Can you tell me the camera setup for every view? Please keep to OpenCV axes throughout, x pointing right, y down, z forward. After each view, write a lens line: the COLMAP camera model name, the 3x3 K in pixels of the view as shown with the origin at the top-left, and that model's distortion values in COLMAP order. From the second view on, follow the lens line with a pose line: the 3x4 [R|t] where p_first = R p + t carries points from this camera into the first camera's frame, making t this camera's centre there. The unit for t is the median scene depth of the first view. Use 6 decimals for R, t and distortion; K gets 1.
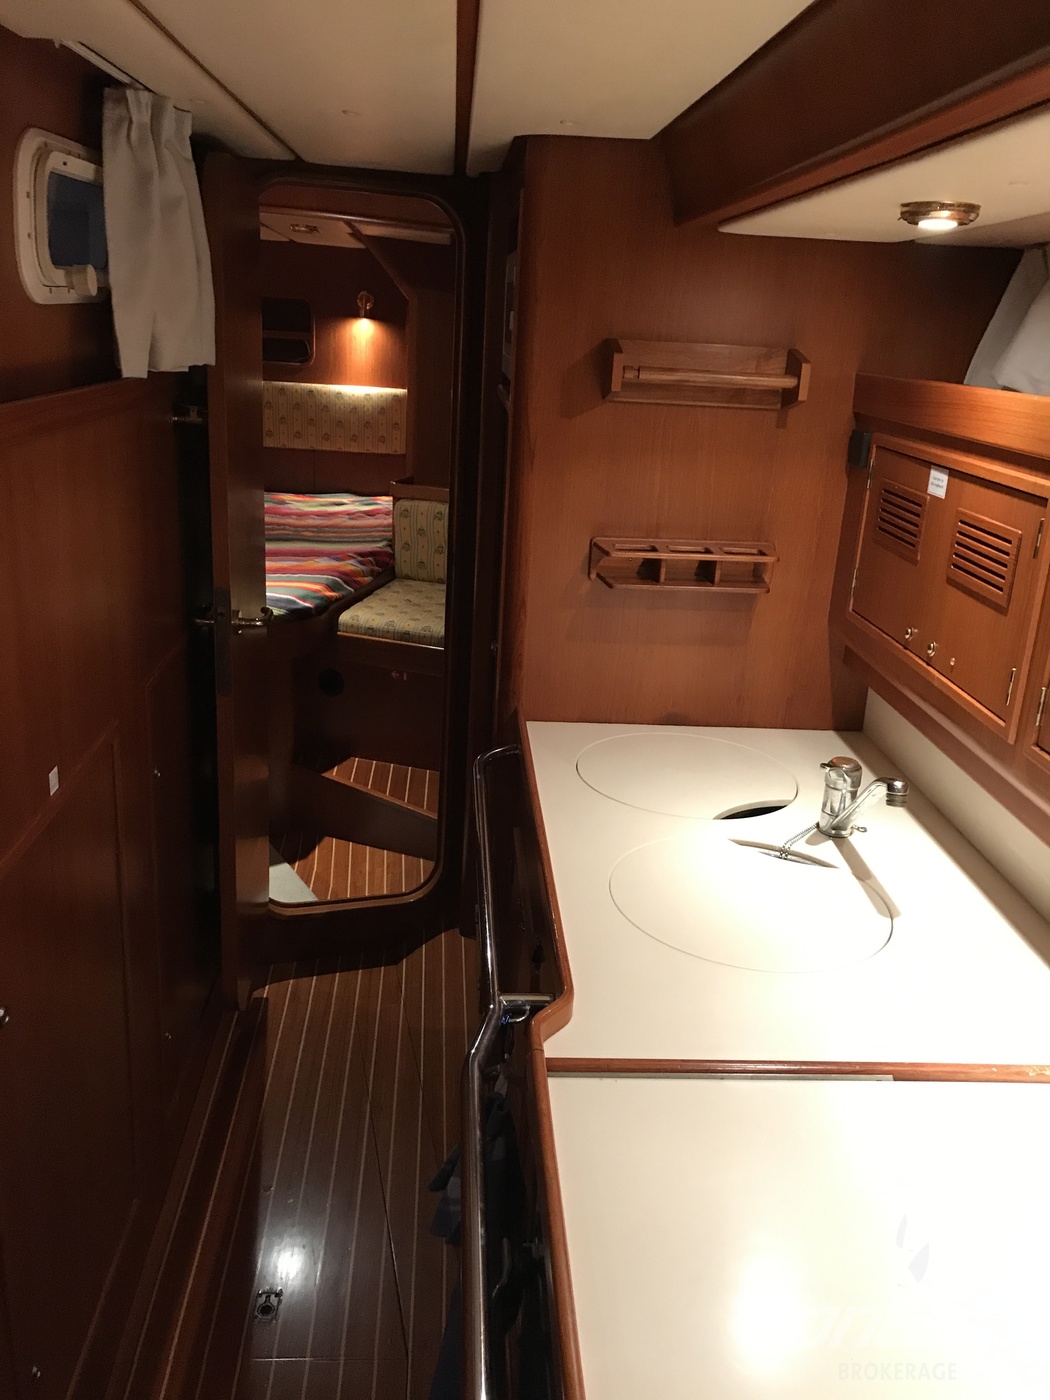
lens RADIAL K [[1179.3, 0, 525.0], [0, 1179.3, 700.0], [0, 0, 1]] dist [0.007724, 0.076714]
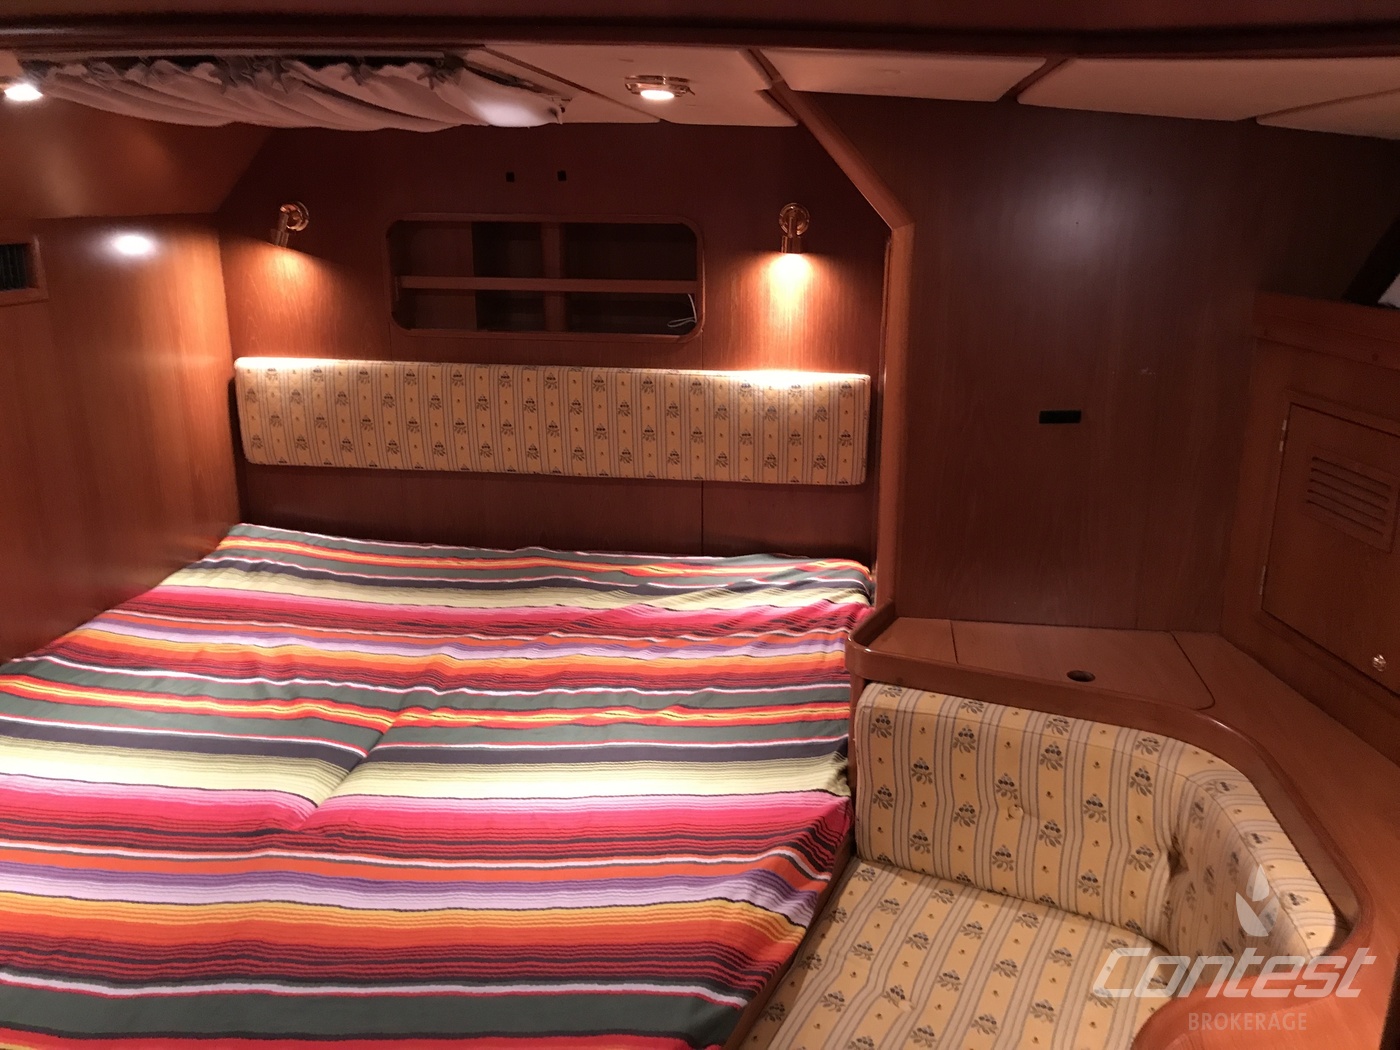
lens RADIAL K [[1197.7, 0, 700.0], [0, 1197.7, 525.0], [0, 0, 1]] dist [0.088198, -0.162757]
pose [[0.978098, 0.000599, -0.208145, -0.059188], [-0.013419, 0.998097, -0.060184, -0.157968], [0.207713, 0.061659, 0.976245, 0.438203]]
